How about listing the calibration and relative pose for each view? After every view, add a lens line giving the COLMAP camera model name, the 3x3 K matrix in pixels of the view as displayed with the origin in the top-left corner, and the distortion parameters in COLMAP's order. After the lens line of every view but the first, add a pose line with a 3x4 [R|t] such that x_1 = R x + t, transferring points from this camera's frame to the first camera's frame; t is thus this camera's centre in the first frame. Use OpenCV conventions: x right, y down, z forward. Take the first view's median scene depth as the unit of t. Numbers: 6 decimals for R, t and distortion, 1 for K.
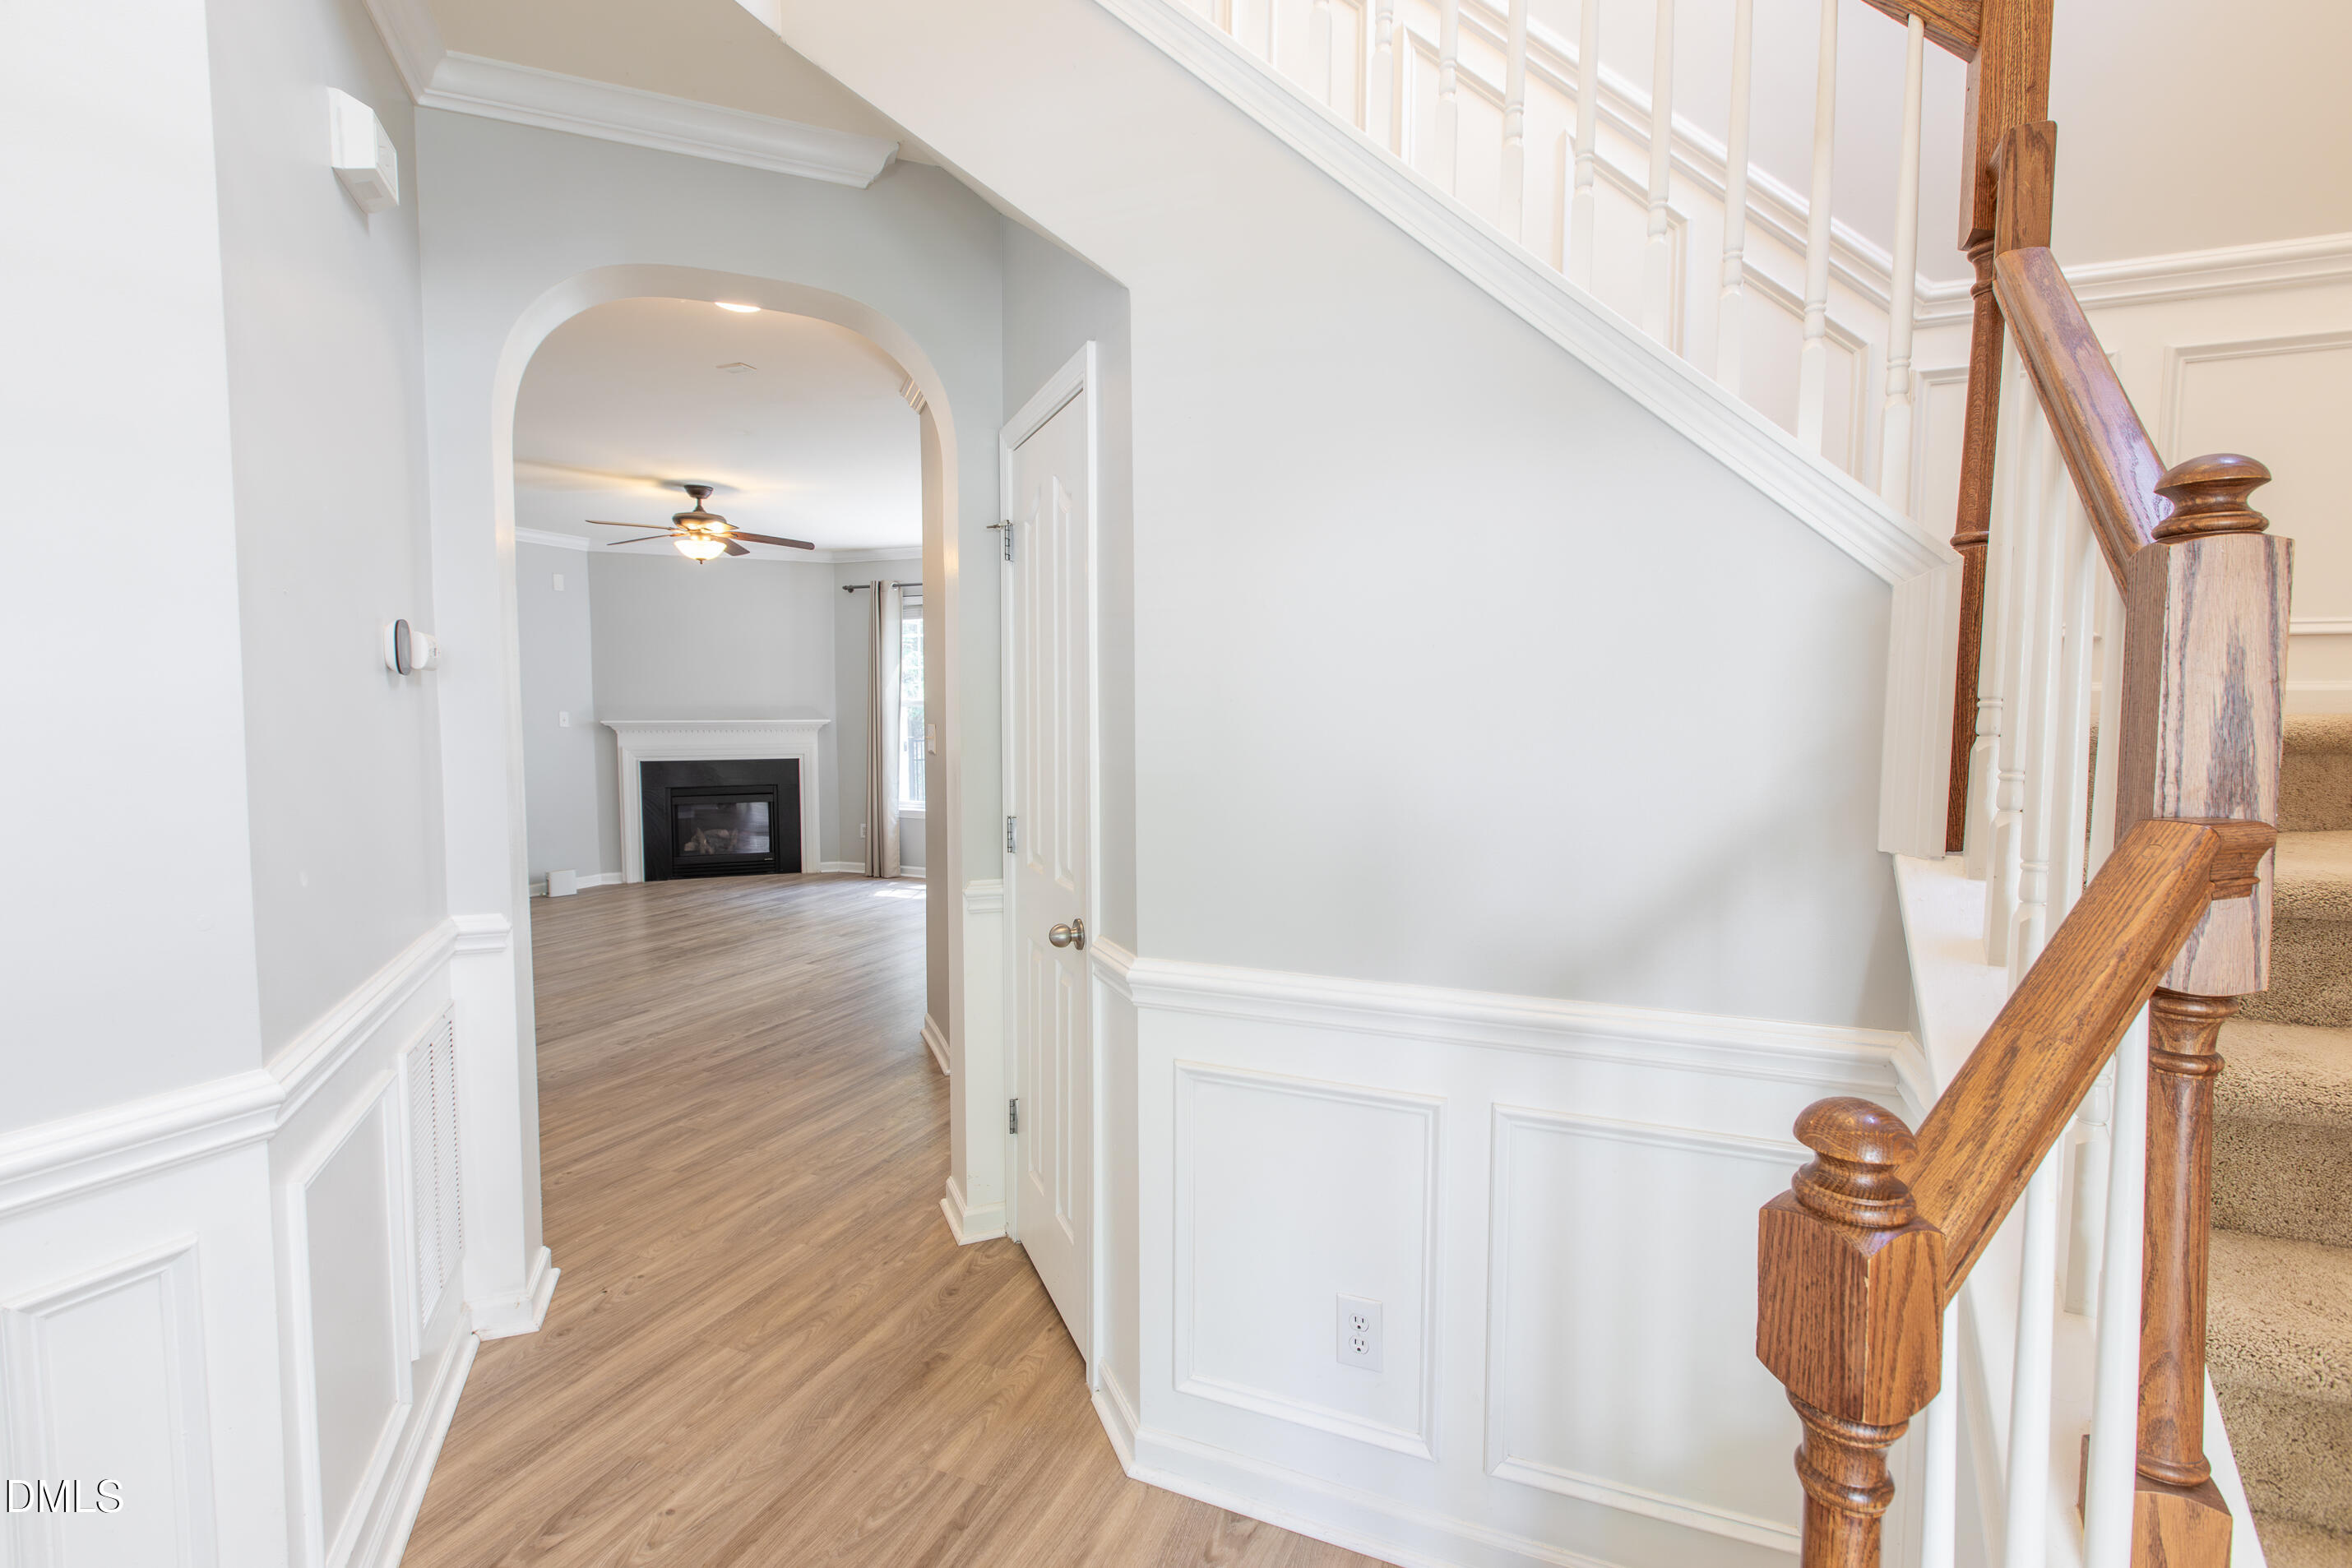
lens RADIAL K [[1085.2, 0, 1199.9], [0, 1085.2, 788.0], [0, 0, 1]] dist [0.012521, -0.002876]
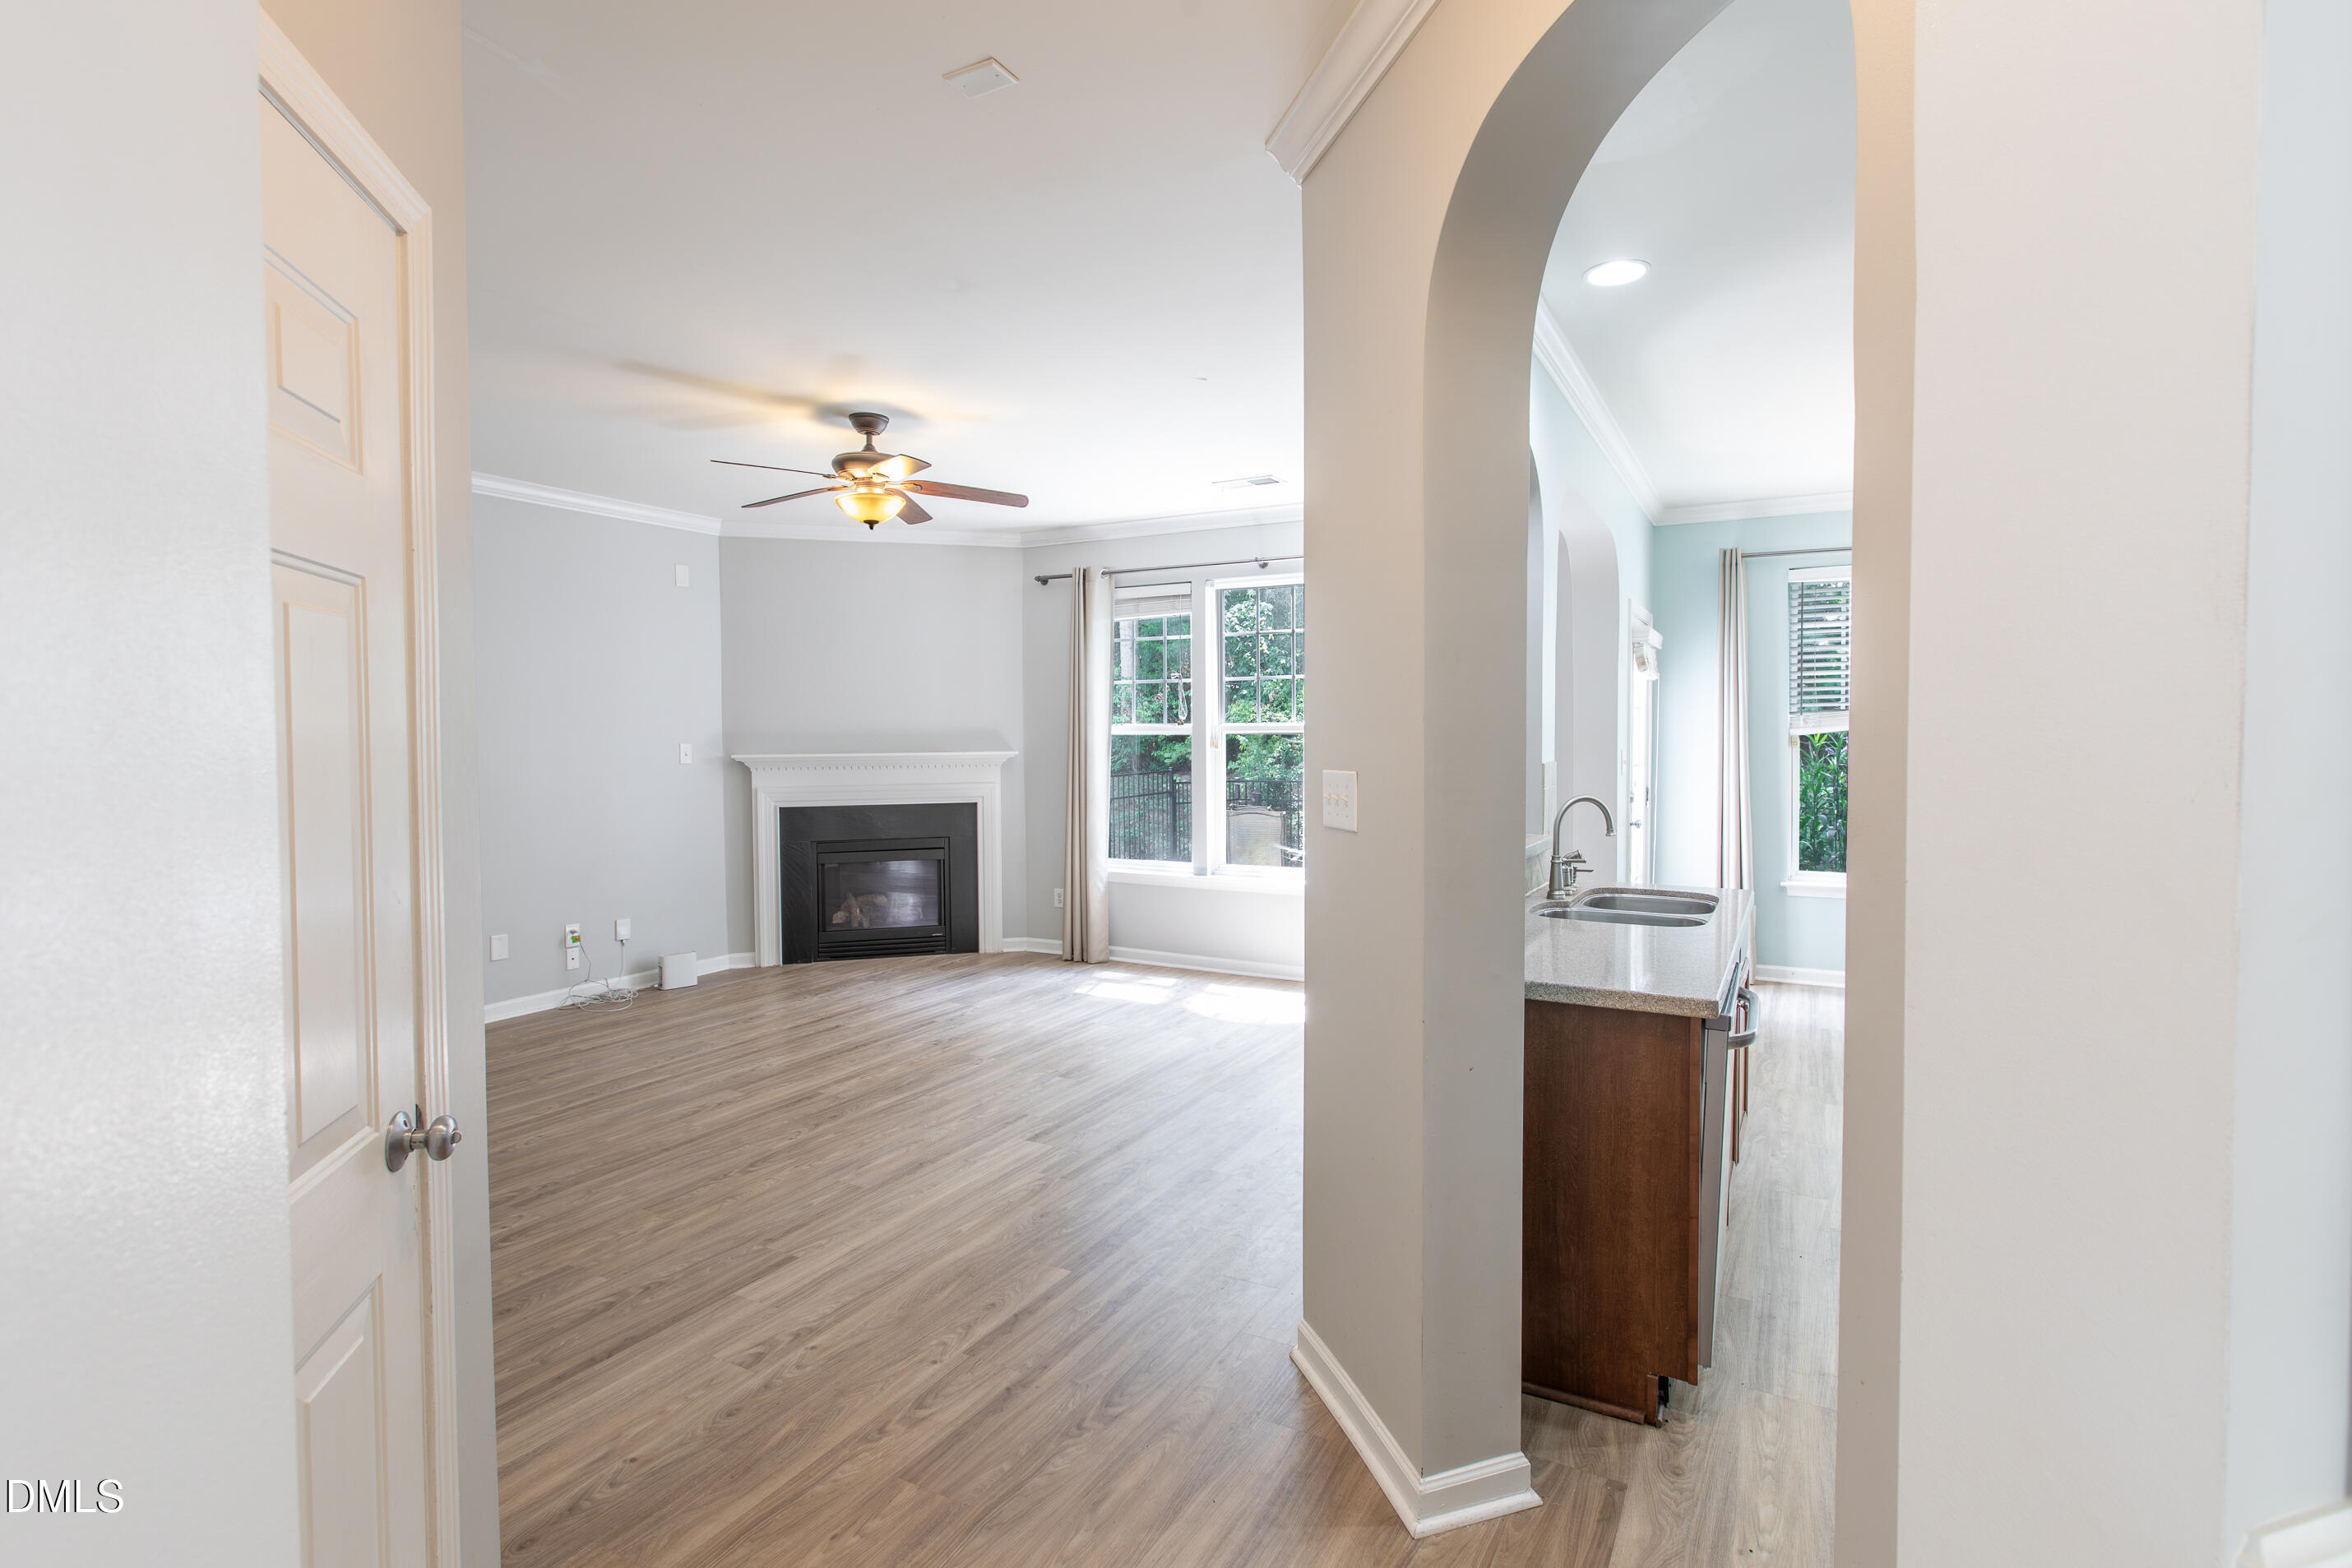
lens RADIAL K [[1085.2, 0, 1188.5], [0, 1085.2, 774.6], [0, 0, 1]] dist [0.012521, -0.002876]
pose [[0.993897, -0.003694, -0.110252, -0.378351], [-0.000343, 0.999331, -0.036574, -0.052029], [0.110313, 0.036388, 0.993231, 0.713851]]
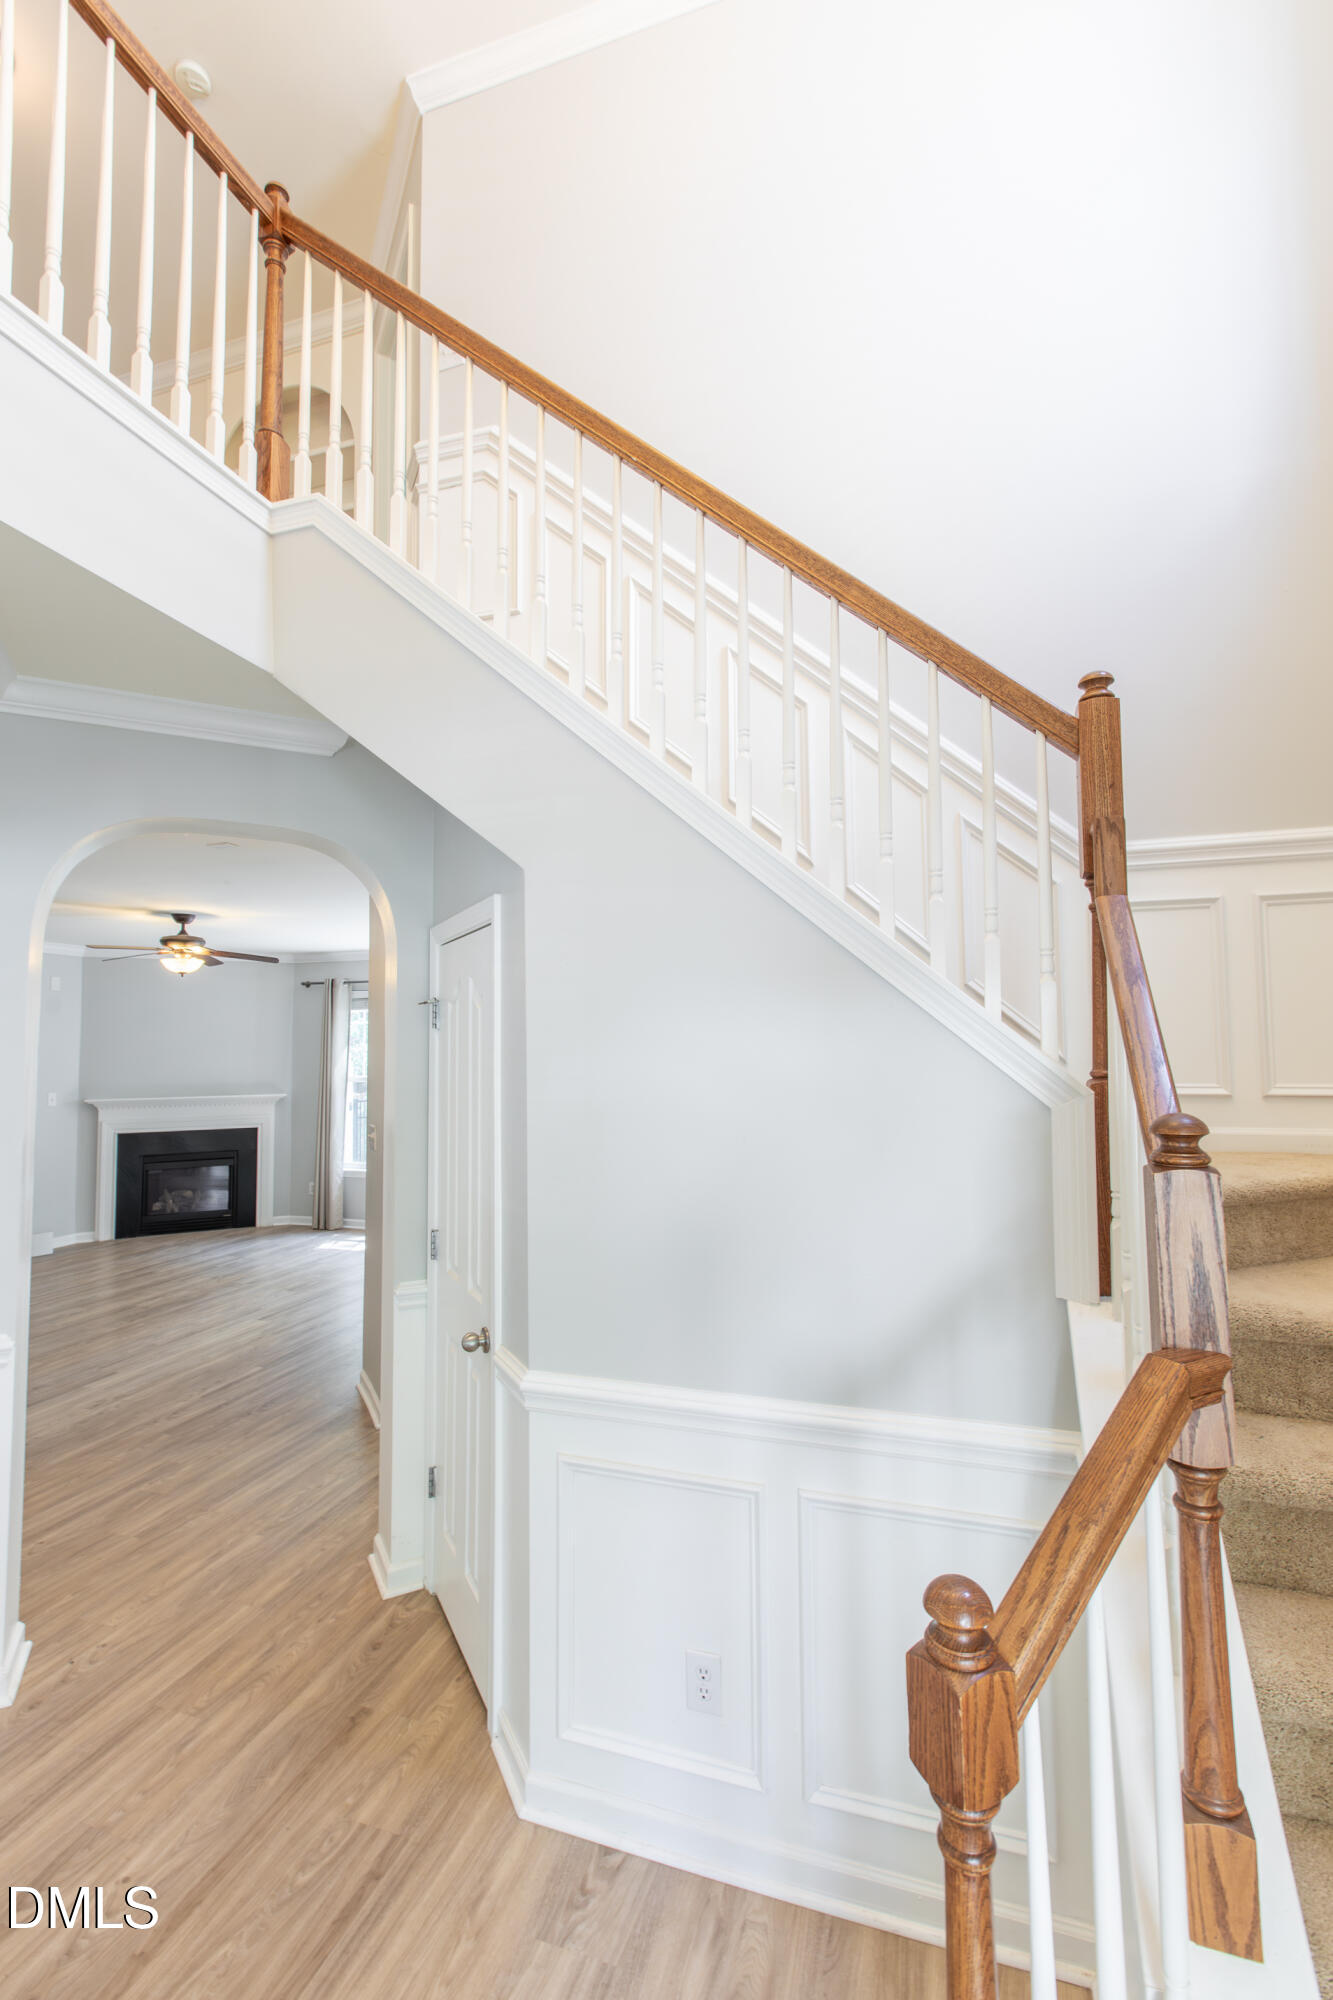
lens RADIAL K [[922.9, 0, 668.3], [0, 922.9, 999.0], [0, 0, 1]] dist [0.012521, -0.002876]
pose [[0.997800, -0.007582, 0.065859, 0.025039], [0.015730, 0.992147, -0.124084, -0.092368], [-0.064401, 0.124847, 0.990084, -0.096595]]
